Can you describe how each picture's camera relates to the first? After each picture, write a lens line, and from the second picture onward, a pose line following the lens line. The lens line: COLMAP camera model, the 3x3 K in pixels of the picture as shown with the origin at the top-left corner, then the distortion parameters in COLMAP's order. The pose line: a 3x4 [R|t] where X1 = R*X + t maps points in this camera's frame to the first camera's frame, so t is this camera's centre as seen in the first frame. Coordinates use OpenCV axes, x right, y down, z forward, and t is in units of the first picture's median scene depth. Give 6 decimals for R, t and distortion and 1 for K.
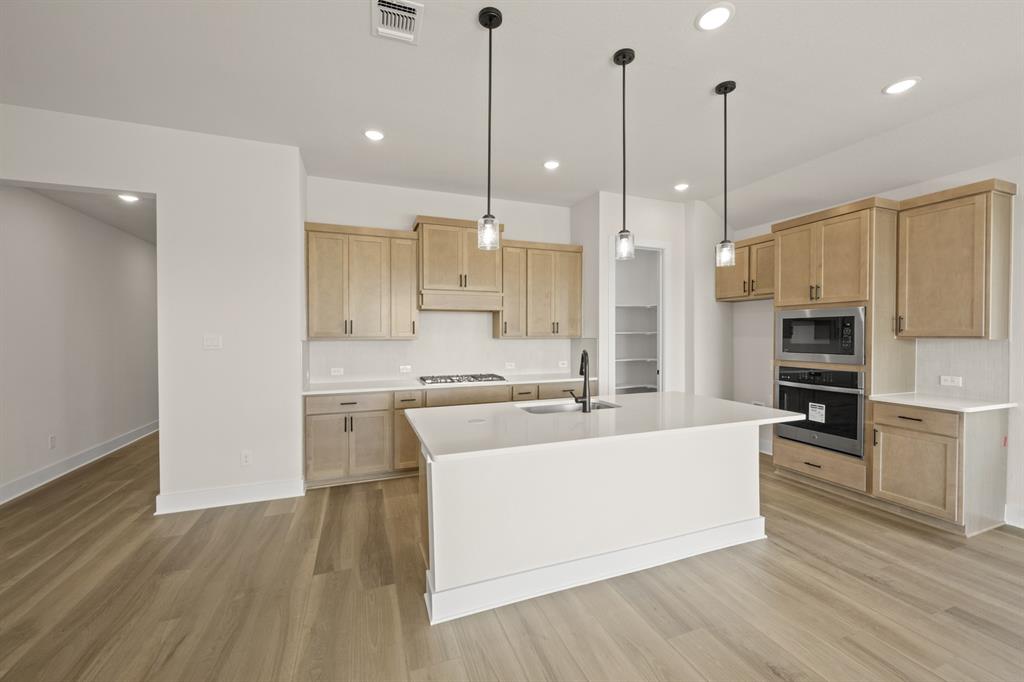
lens RADIAL K [[403.4, 0, 514.8], [0, 403.4, 338.7], [0, 0, 1]] dist [0.000701, 0.000052]
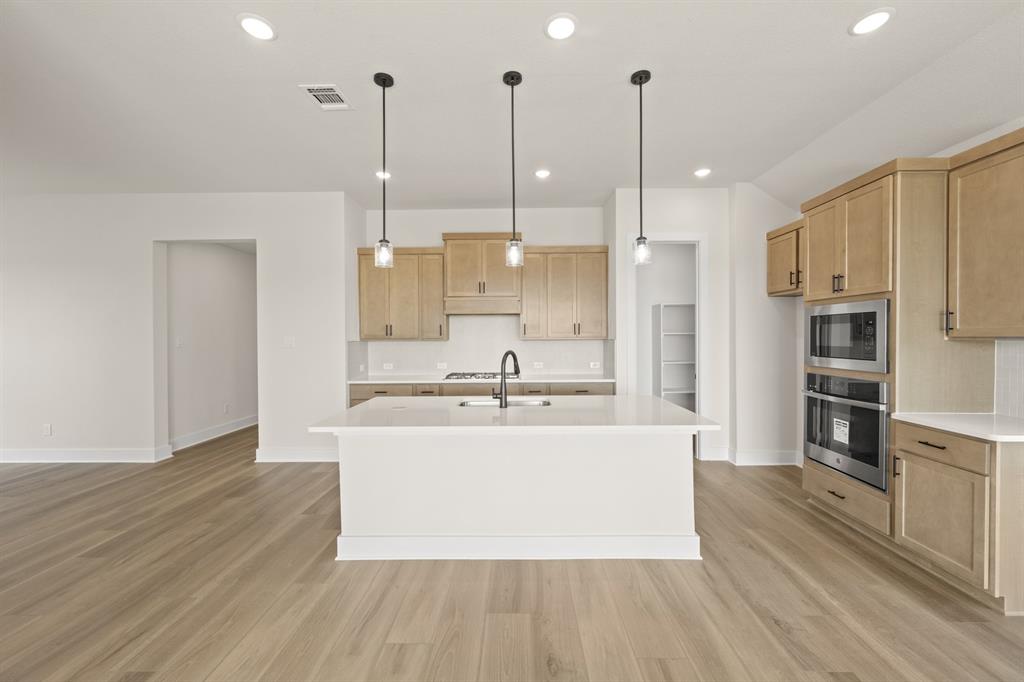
lens RADIAL K [[403.4, 0, 515.1], [0, 403.4, 339.2], [0, 0, 1]] dist [0.000701, 0.000052]
pose [[0.929161, -0.000077, -0.369674, 0.479705], [0.000067, 1.000000, -0.000041, -0.001795], [0.369674, 0.000013, 0.929161, 0.002079]]
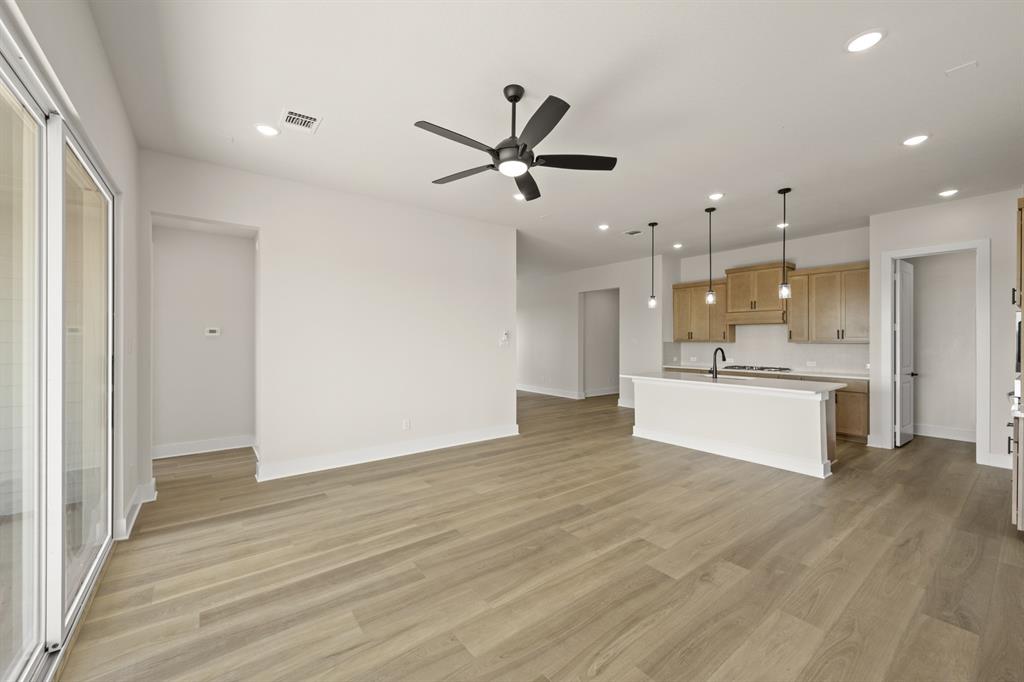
lens RADIAL K [[403.4, 0, 511.1], [0, 403.4, 339.6], [0, 0, 1]] dist [0.000701, 0.000052]
pose [[0.275951, 0.002925, -0.961167, 1.447635], [-0.011846, 0.999930, -0.000359, 0.001659], [0.961099, 0.011485, 0.275967, -0.423973]]
